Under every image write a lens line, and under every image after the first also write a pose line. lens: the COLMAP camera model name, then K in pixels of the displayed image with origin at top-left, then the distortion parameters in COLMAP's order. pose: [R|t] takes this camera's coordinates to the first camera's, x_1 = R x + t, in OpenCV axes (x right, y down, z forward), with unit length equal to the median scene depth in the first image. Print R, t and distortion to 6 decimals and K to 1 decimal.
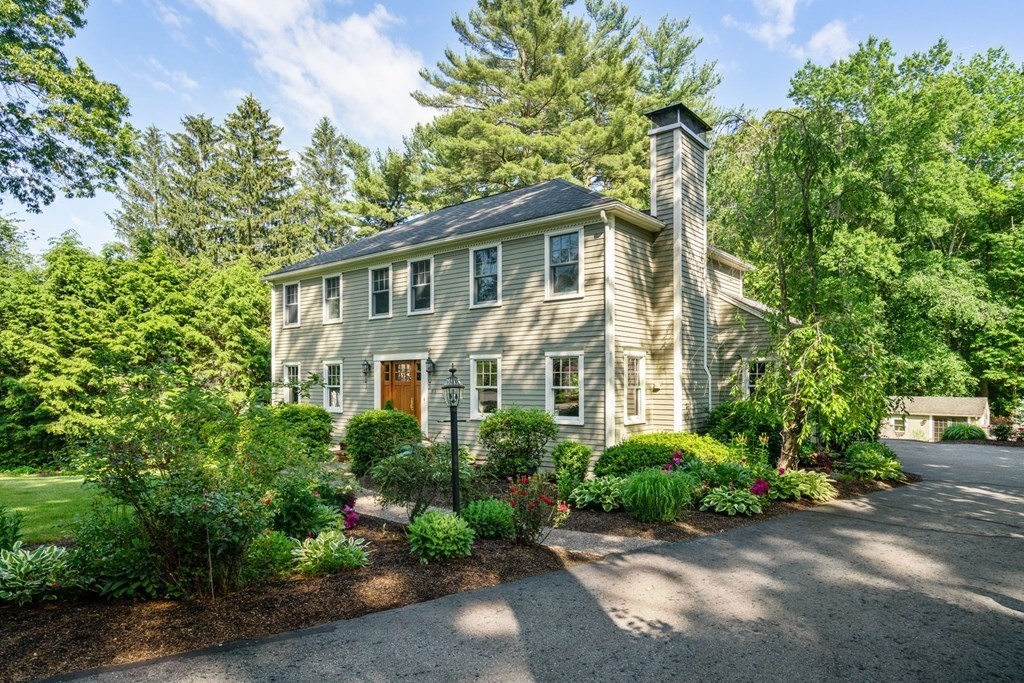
lens RADIAL K [[574.9, 0, 514.4], [0, 574.9, 383.3], [0, 0, 1]] dist [0.005582, 0.000855]
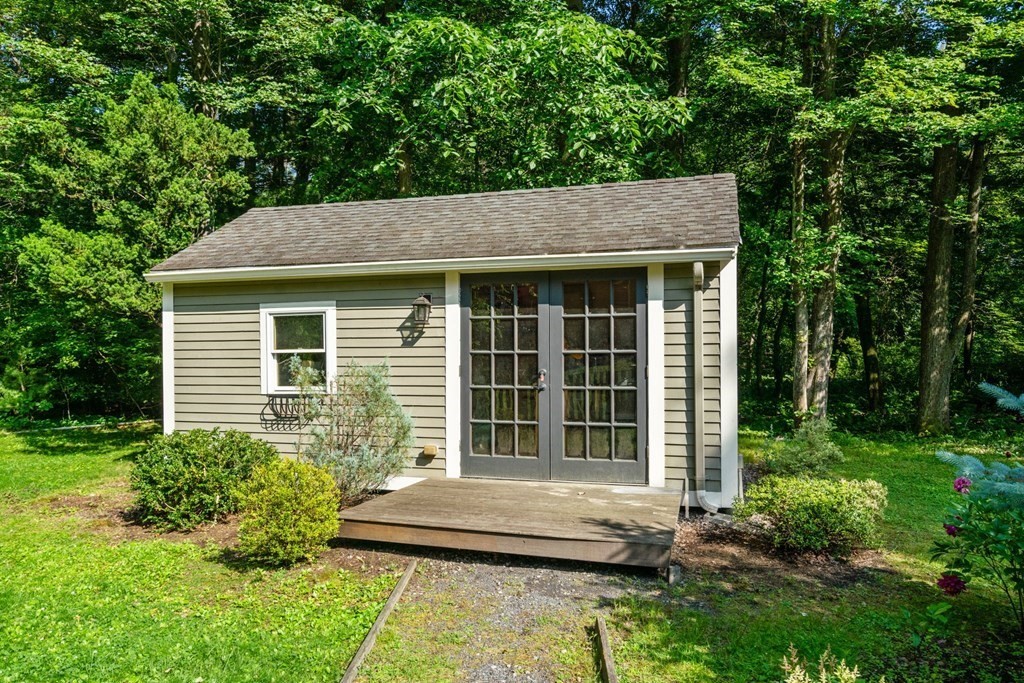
lens RADIAL K [[695.0, 0, 510.0], [0, 695.0, 352.5], [0, 0, 1]] dist [0.013125, 0.002333]
pose [[0.878567, -0.009922, 0.477517, 0.638839], [0.008988, 0.999951, 0.004240, 0.073979], [-0.477535, 0.000567, 0.878612, 0.821049]]
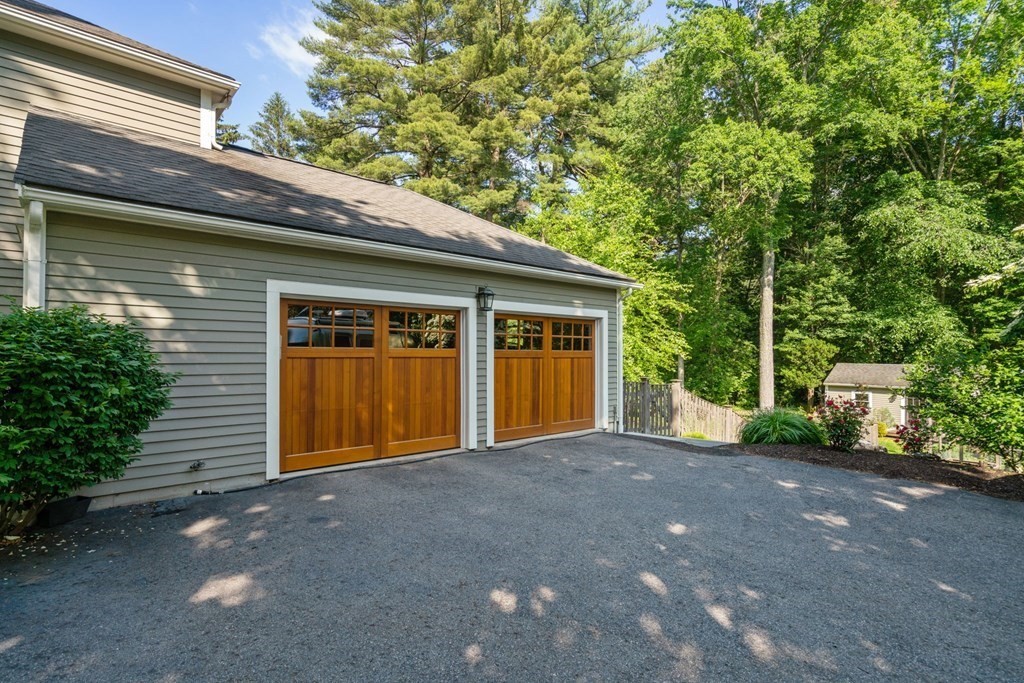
lens RADIAL K [[490.7, 0, 517.5], [0, 490.7, 346.2], [0, 0, 1]] dist [0.000381, 0.002685]
pose [[0.987688, -0.000261, -0.156433, 0.322647], [-0.002370, 0.999859, -0.016631, 0.011470], [0.156416, 0.016797, 0.987548, 0.285854]]
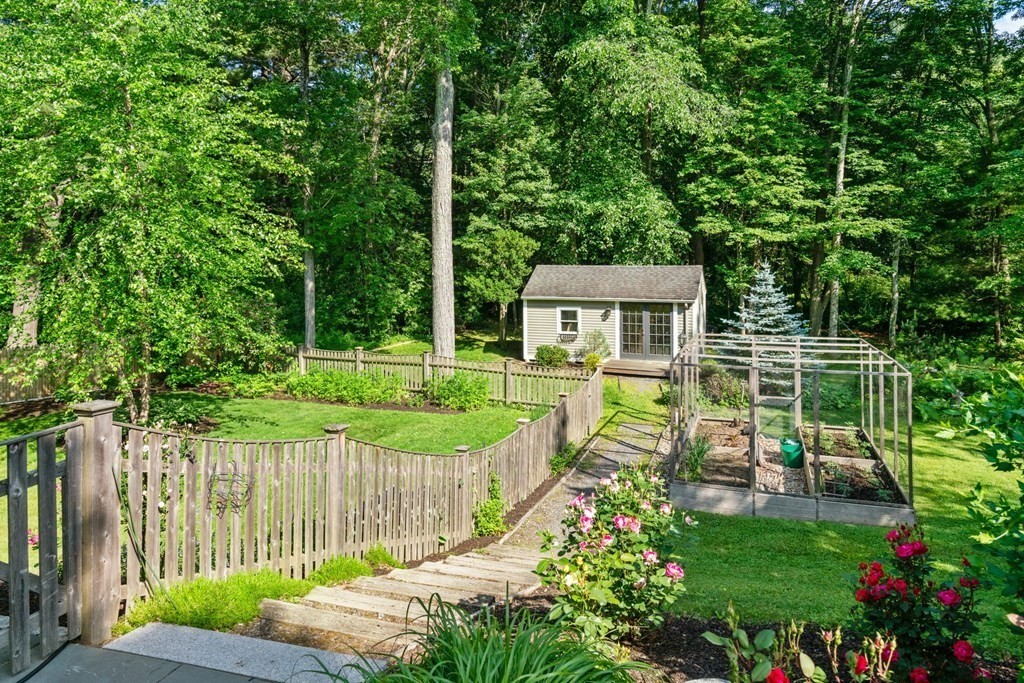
lens RADIAL K [[663.8, 0, 505.6], [0, 663.8, 256.4], [0, 0, 1]] dist [-0.003793, -0.000812]
pose [[0.921053, -0.016365, 0.389094, 0.387138], [0.012115, 0.999837, 0.013374, 0.004949], [-0.389249, -0.007604, 0.921101, 0.474083]]
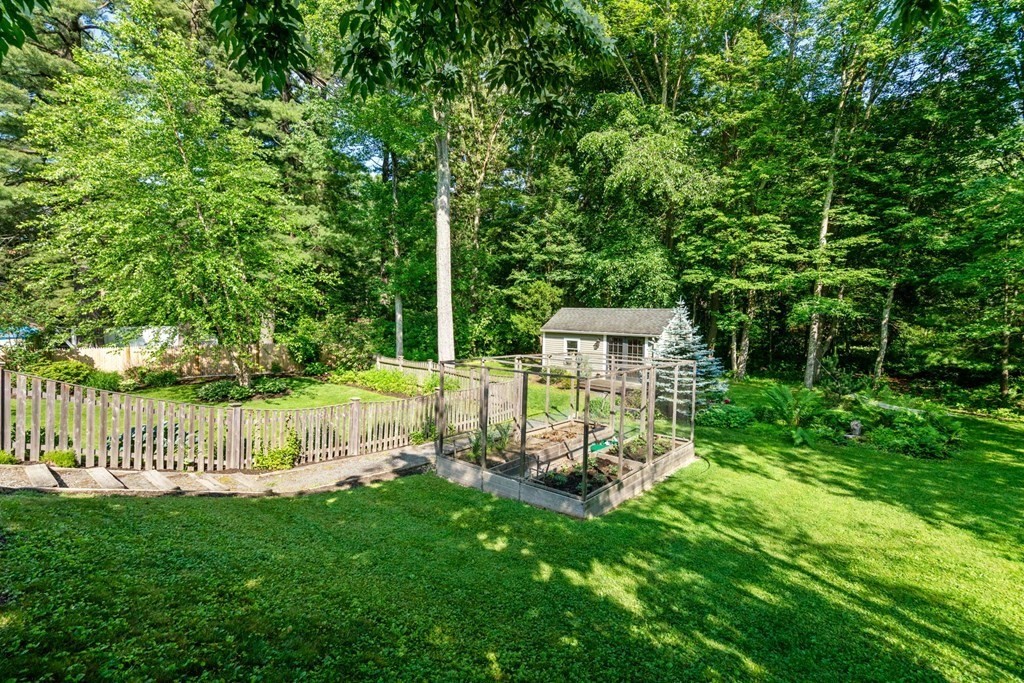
lens RADIAL K [[455.9, 0, 508.1], [0, 455.9, 335.6], [0, 0, 1]] dist [0.004267, 0.000136]
pose [[0.998079, 0.002570, 0.061905, 0.565826], [-0.006202, 0.998265, 0.058558, 0.025015], [-0.061647, -0.058829, 0.996363, 0.463287]]
